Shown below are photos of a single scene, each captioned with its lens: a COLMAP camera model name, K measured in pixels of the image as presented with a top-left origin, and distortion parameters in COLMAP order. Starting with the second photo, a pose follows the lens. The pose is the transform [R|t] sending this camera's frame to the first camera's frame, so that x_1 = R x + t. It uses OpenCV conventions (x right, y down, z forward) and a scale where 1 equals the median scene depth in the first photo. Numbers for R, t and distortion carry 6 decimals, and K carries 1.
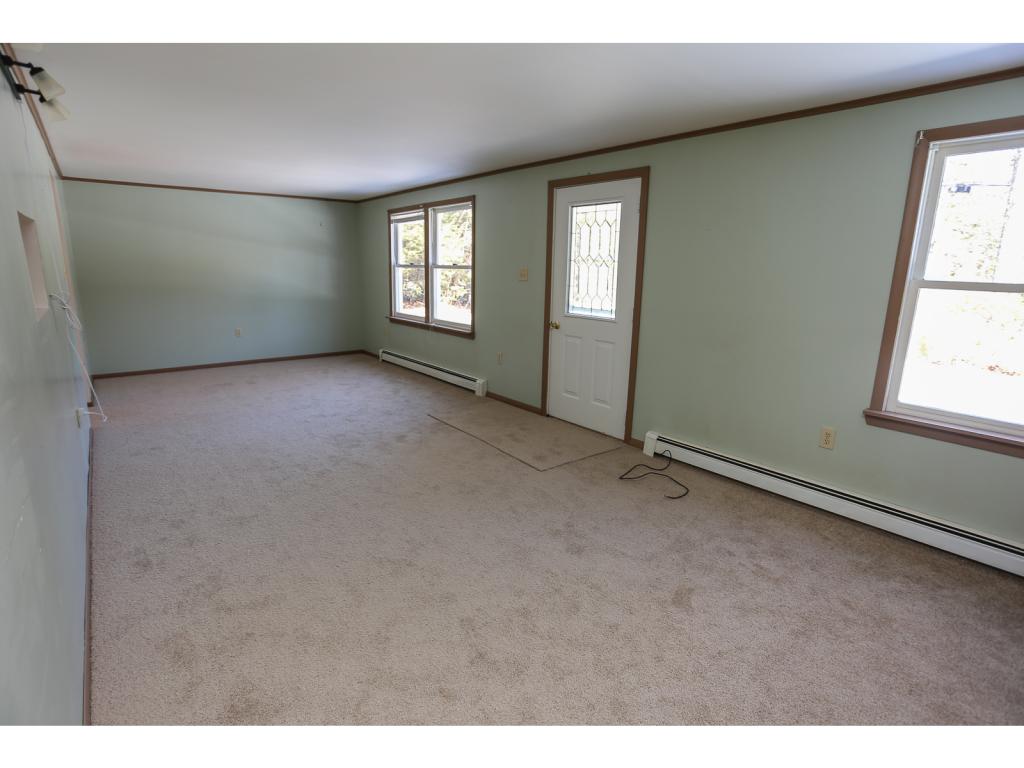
lens RADIAL K [[528.6, 0, 526.8], [0, 528.6, 385.4], [0, 0, 1]] dist [-0.066801, 0.025040]
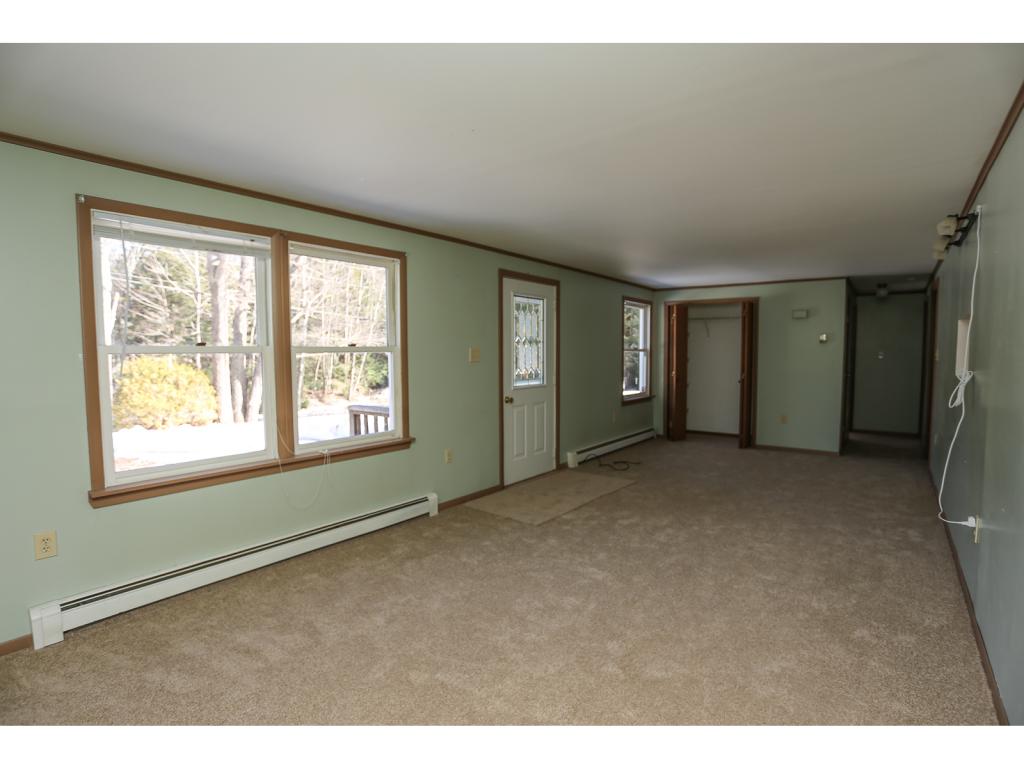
lens RADIAL K [[528.6, 0, 526.8], [0, 528.6, 385.4], [0, 0, 1]] dist [-0.066801, 0.025040]
pose [[-0.249711, -0.090888, 0.964046, -0.825480], [0.202628, 0.968639, 0.143807, -0.240043], [-0.946882, 0.231253, -0.223463, 0.990625]]
